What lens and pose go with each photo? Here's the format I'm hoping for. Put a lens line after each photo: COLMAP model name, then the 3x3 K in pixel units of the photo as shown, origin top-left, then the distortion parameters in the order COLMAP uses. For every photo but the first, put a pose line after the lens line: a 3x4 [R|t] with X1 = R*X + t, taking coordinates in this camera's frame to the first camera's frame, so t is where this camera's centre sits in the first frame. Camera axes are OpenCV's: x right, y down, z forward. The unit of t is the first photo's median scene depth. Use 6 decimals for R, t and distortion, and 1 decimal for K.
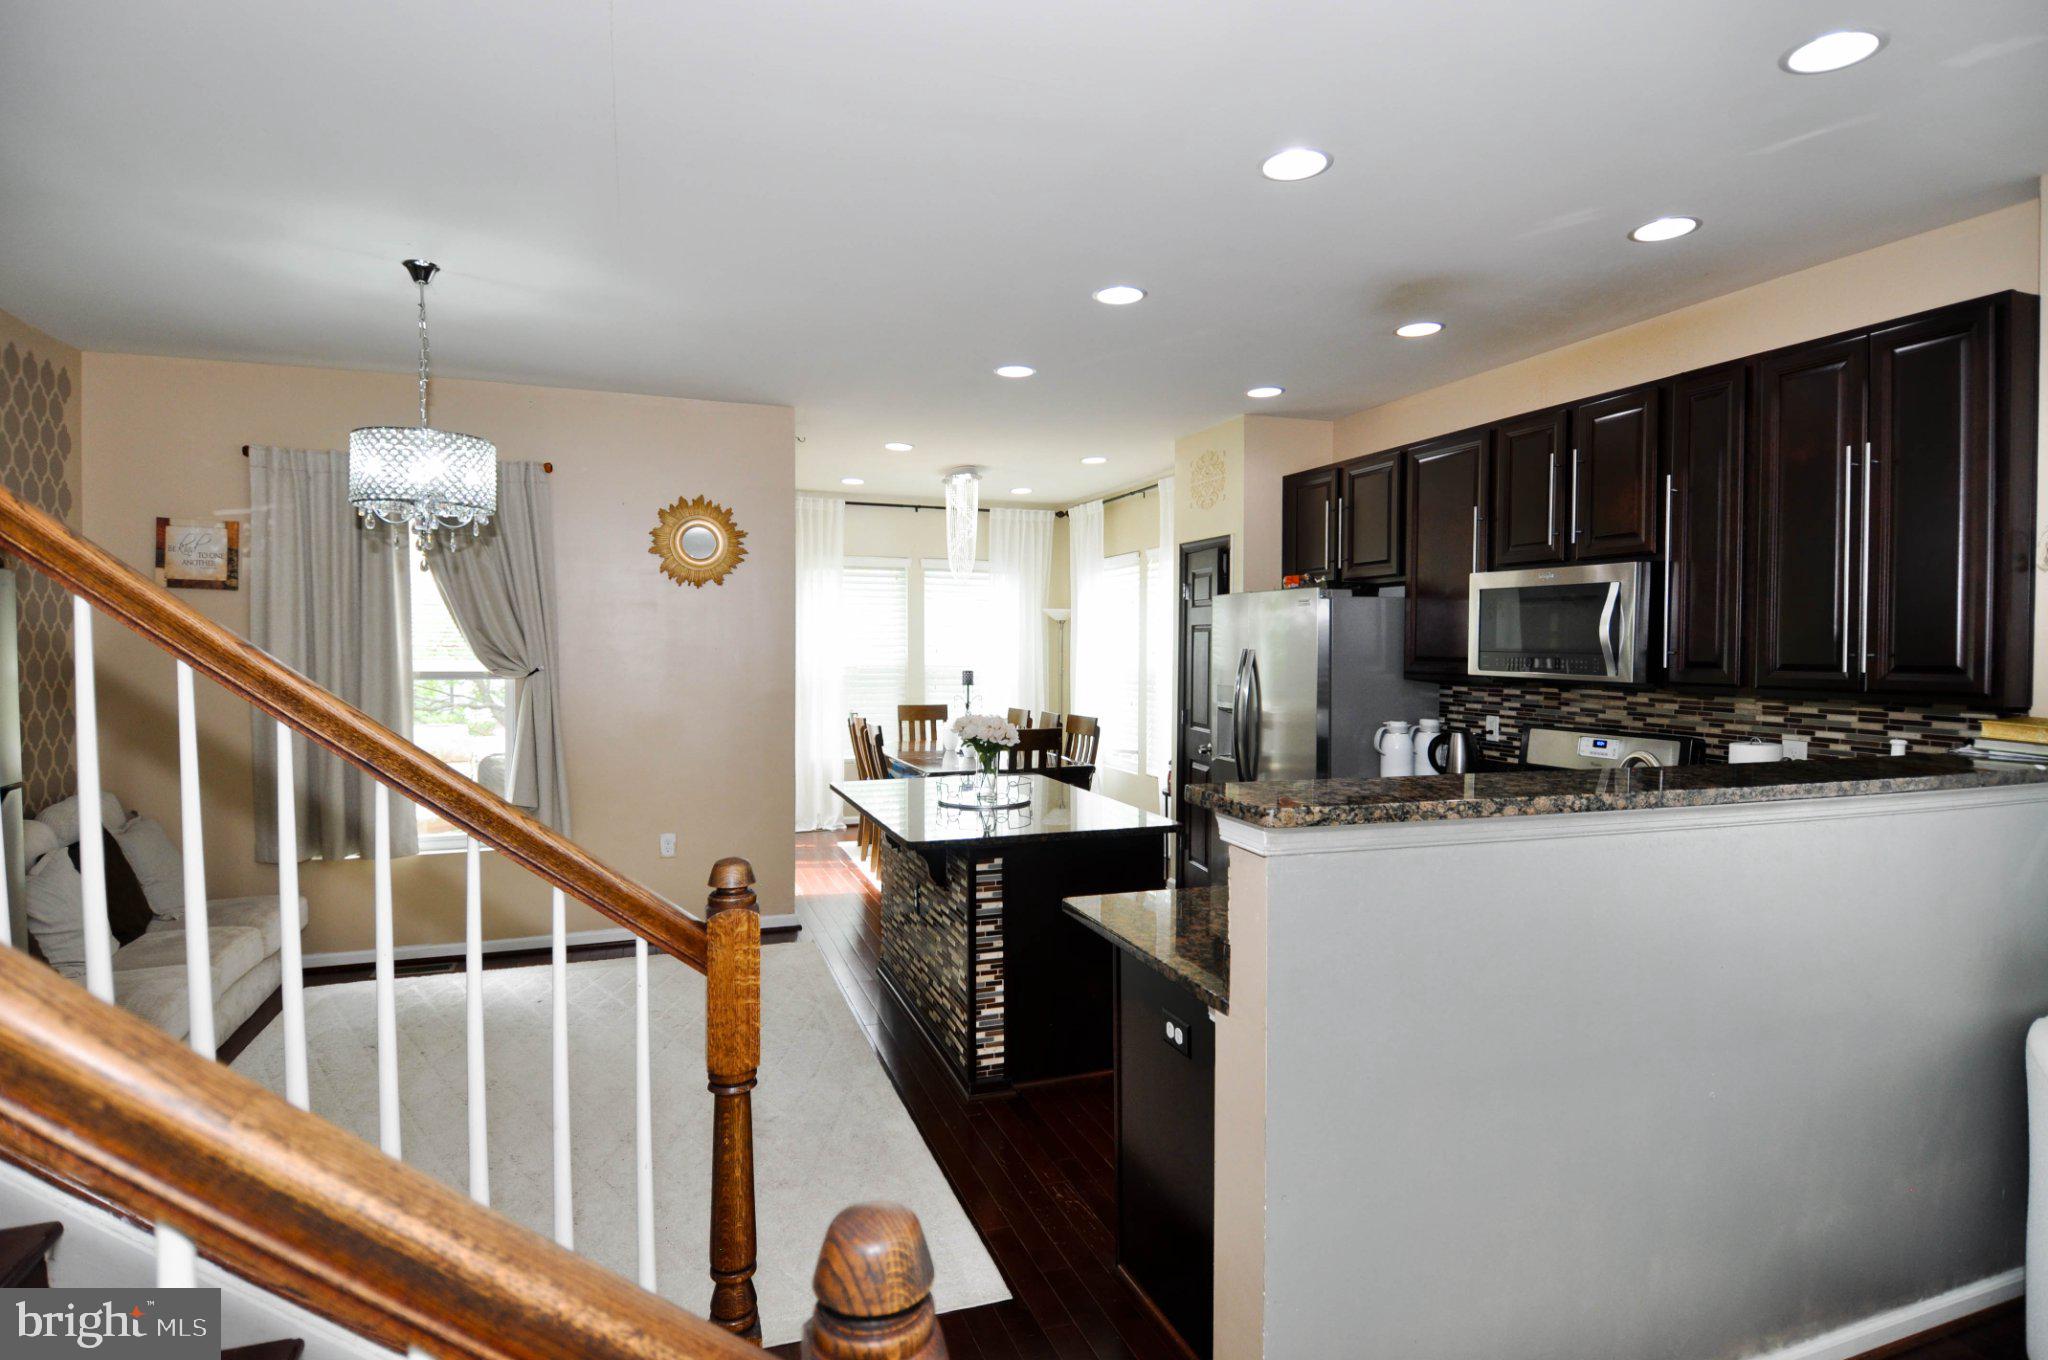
lens RADIAL K [[1055.9, 0, 1021.3], [0, 1055.9, 677.3], [0, 0, 1]] dist [0.056651, -0.065114]
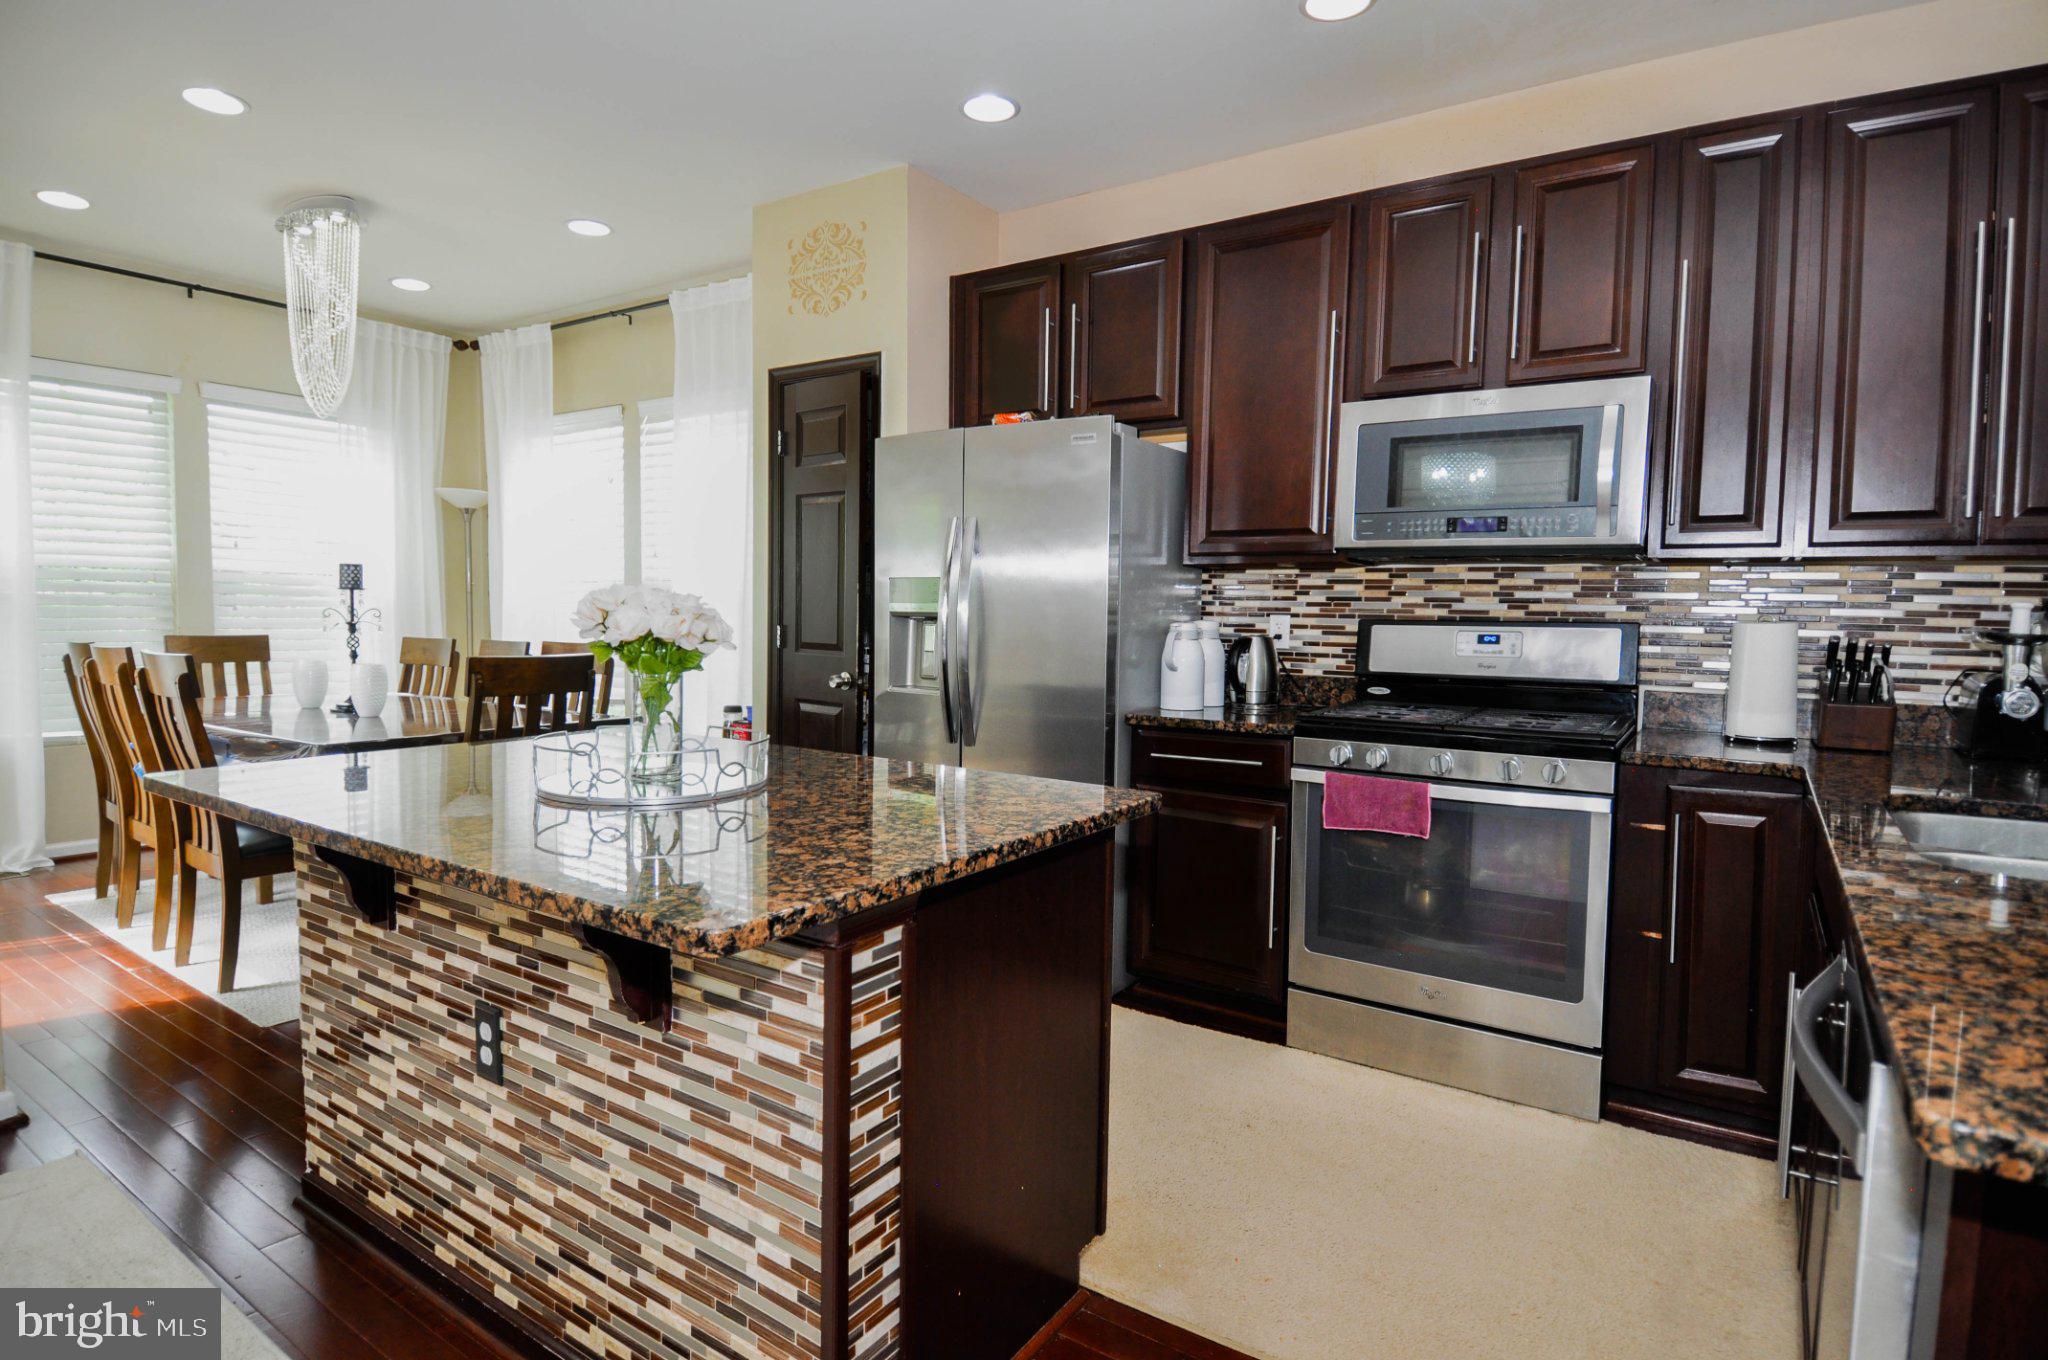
lens RADIAL K [[1055.9, 0, 1021.3], [0, 1055.9, 677.3], [0, 0, 1]] dist [0.056651, -0.065114]
pose [[0.806213, -0.026018, 0.591052, -0.154391], [0.004027, 0.999251, 0.038493, 0.051122], [-0.591611, -0.028653, 0.805714, 0.506215]]
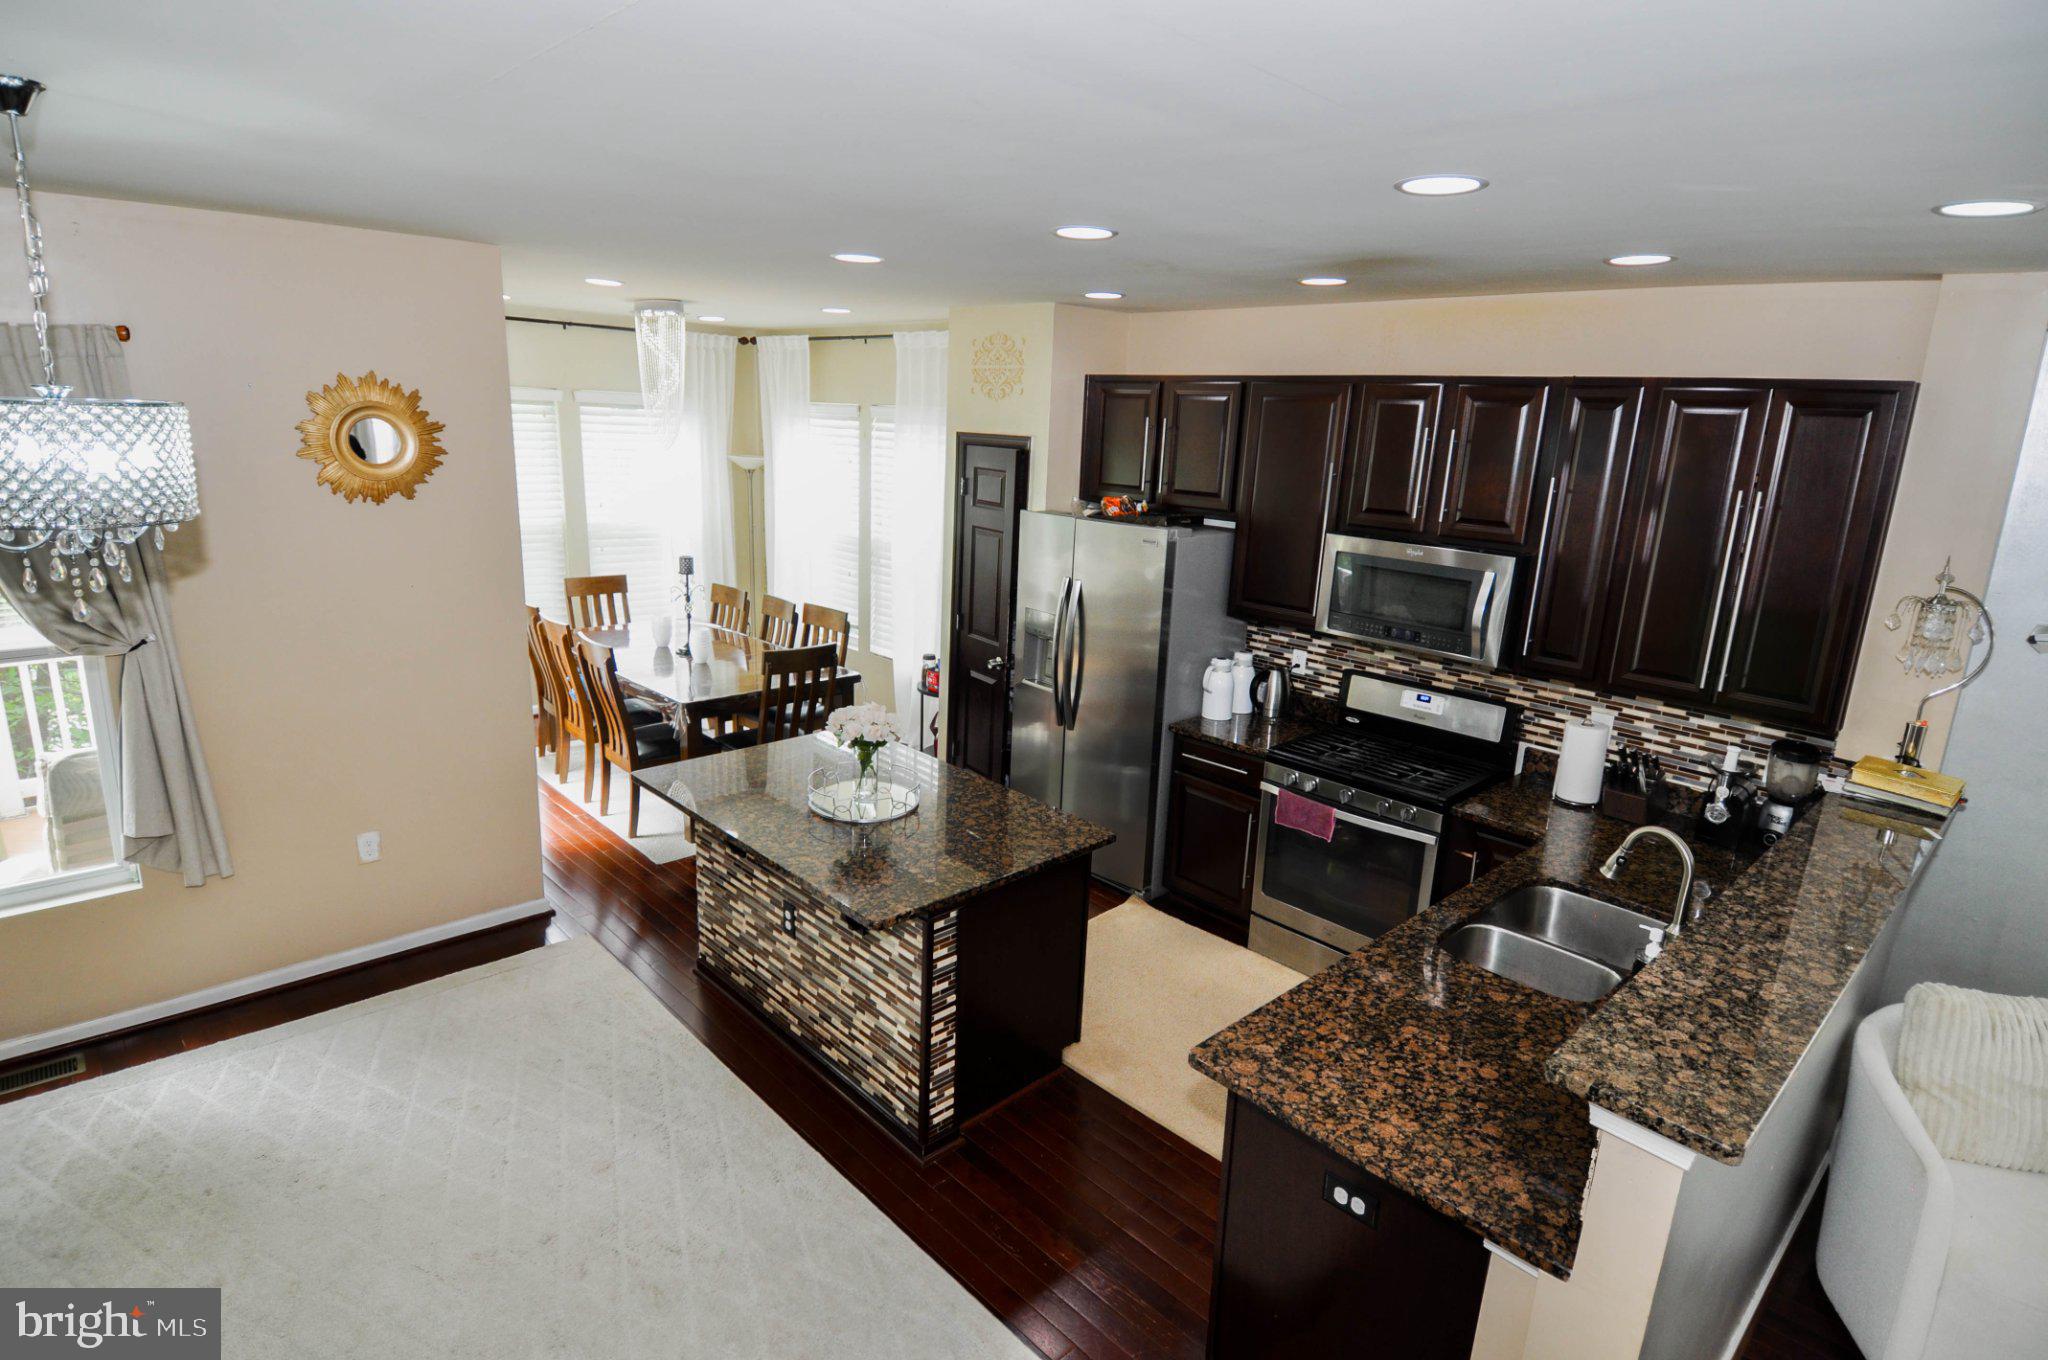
lens RADIAL K [[1055.9, 0, 1021.3], [0, 1055.9, 677.3], [0, 0, 1]] dist [0.056651, -0.065114]
pose [[0.913420, -0.063279, 0.402069, -0.235368], [-0.027380, 0.976050, 0.215816, -0.158365], [-0.406096, -0.208140, 0.889811, 0.175889]]
